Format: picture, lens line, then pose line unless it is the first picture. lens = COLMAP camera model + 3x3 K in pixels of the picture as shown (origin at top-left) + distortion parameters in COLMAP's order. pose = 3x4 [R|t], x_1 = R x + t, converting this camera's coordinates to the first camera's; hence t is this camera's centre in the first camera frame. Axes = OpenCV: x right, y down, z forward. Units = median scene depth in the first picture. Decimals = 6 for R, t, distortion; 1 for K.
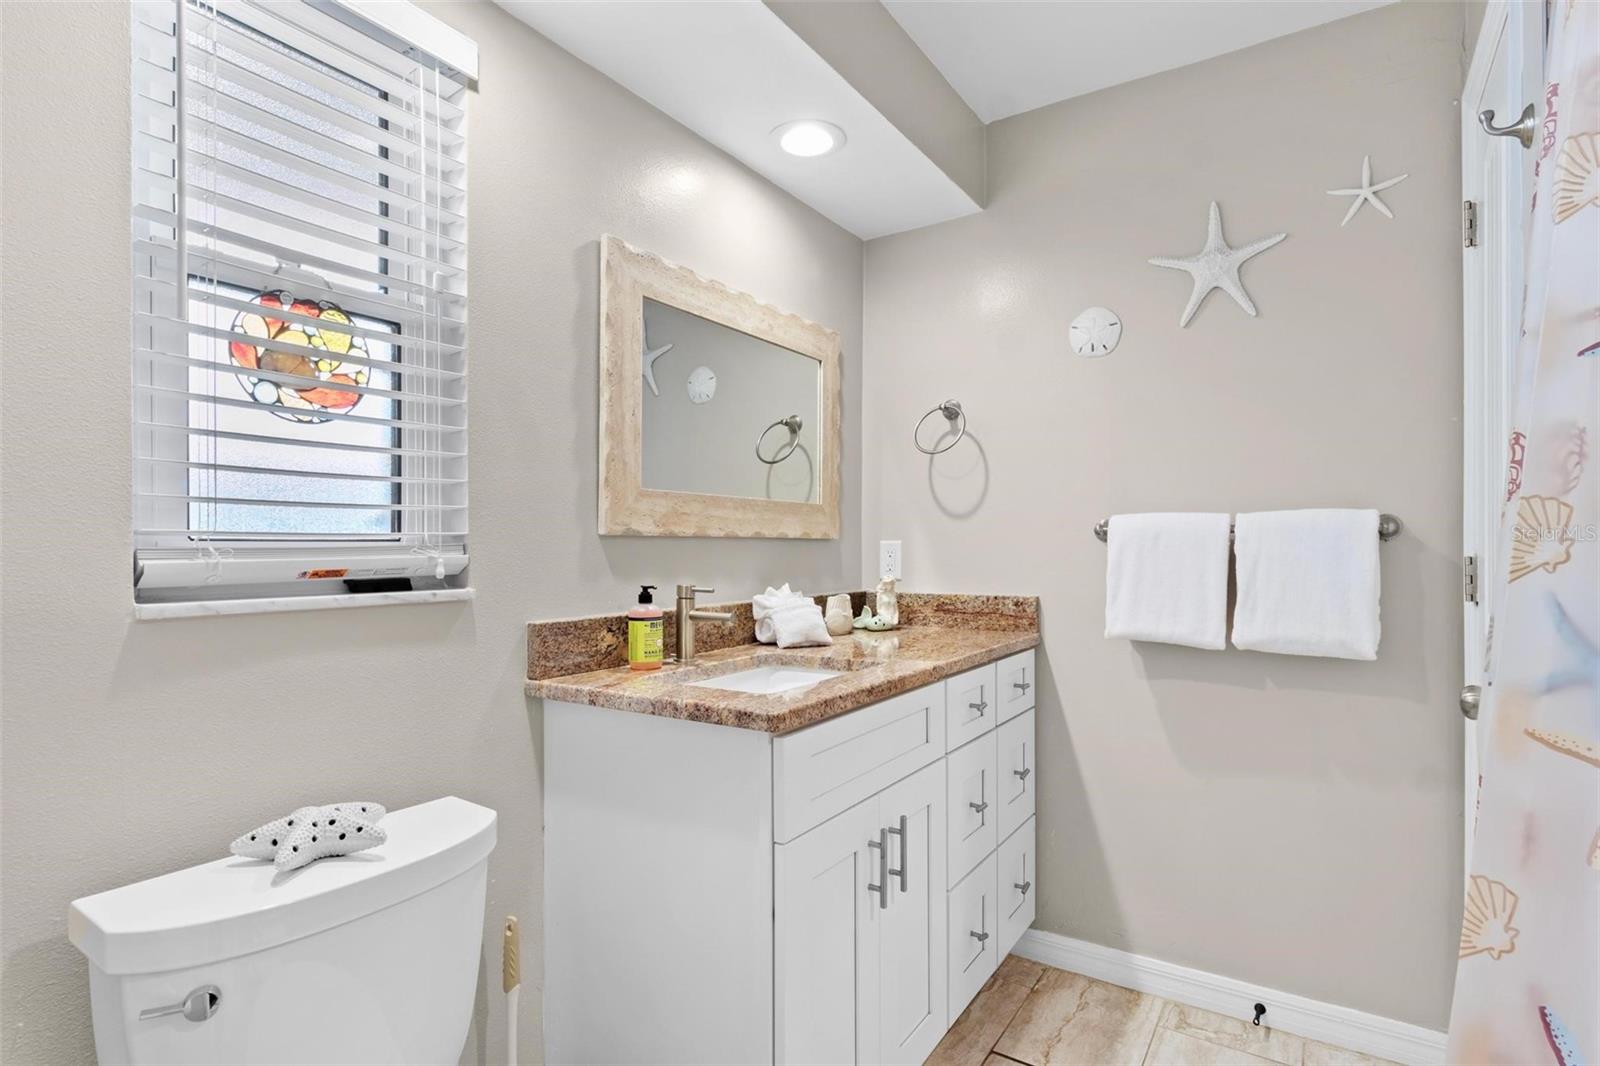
lens RADIAL K [[806.3, 0, 858.5], [0, 806.3, 531.5], [0, 0, 1]] dist [0.001859, 0.000860]
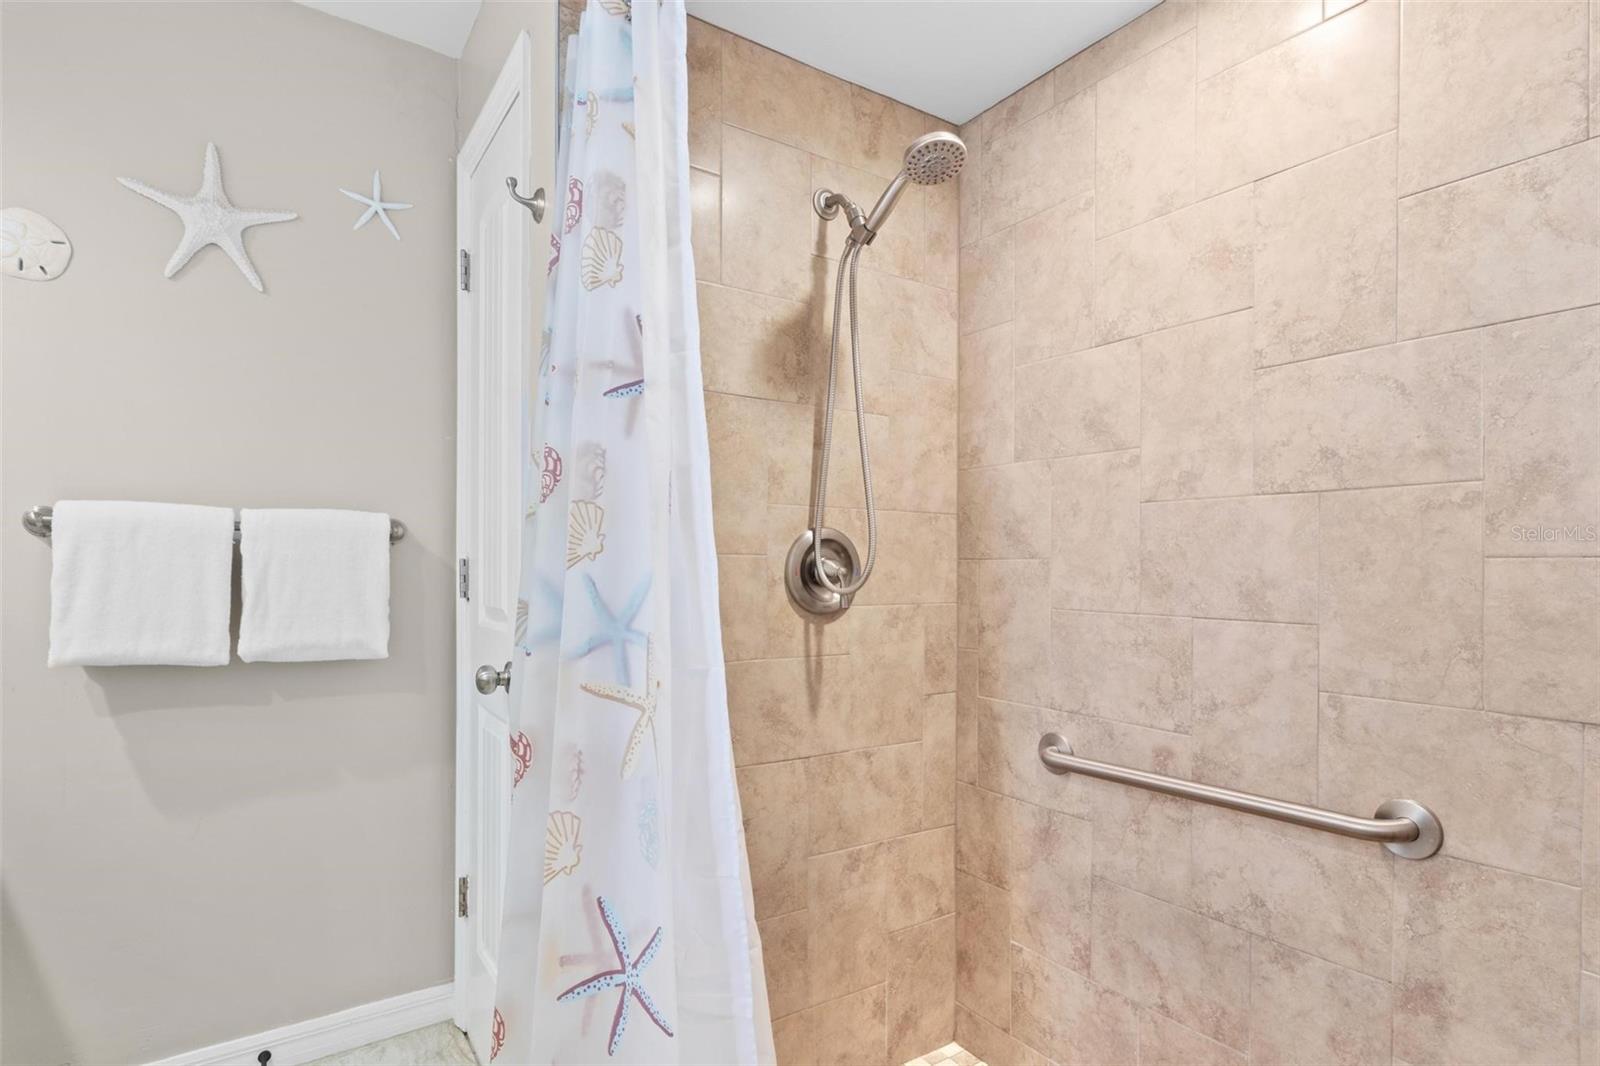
lens RADIAL K [[795.6, 0, 802.3], [0, 795.6, 563.3], [0, 0, 1]] dist [-0.013055, 0.000941]
pose [[0.398855, 0.009178, 0.916968, -0.078941], [-0.021069, 0.999778, -0.000843, 0.025775], [-0.916772, -0.018983, 0.398960, 0.099318]]
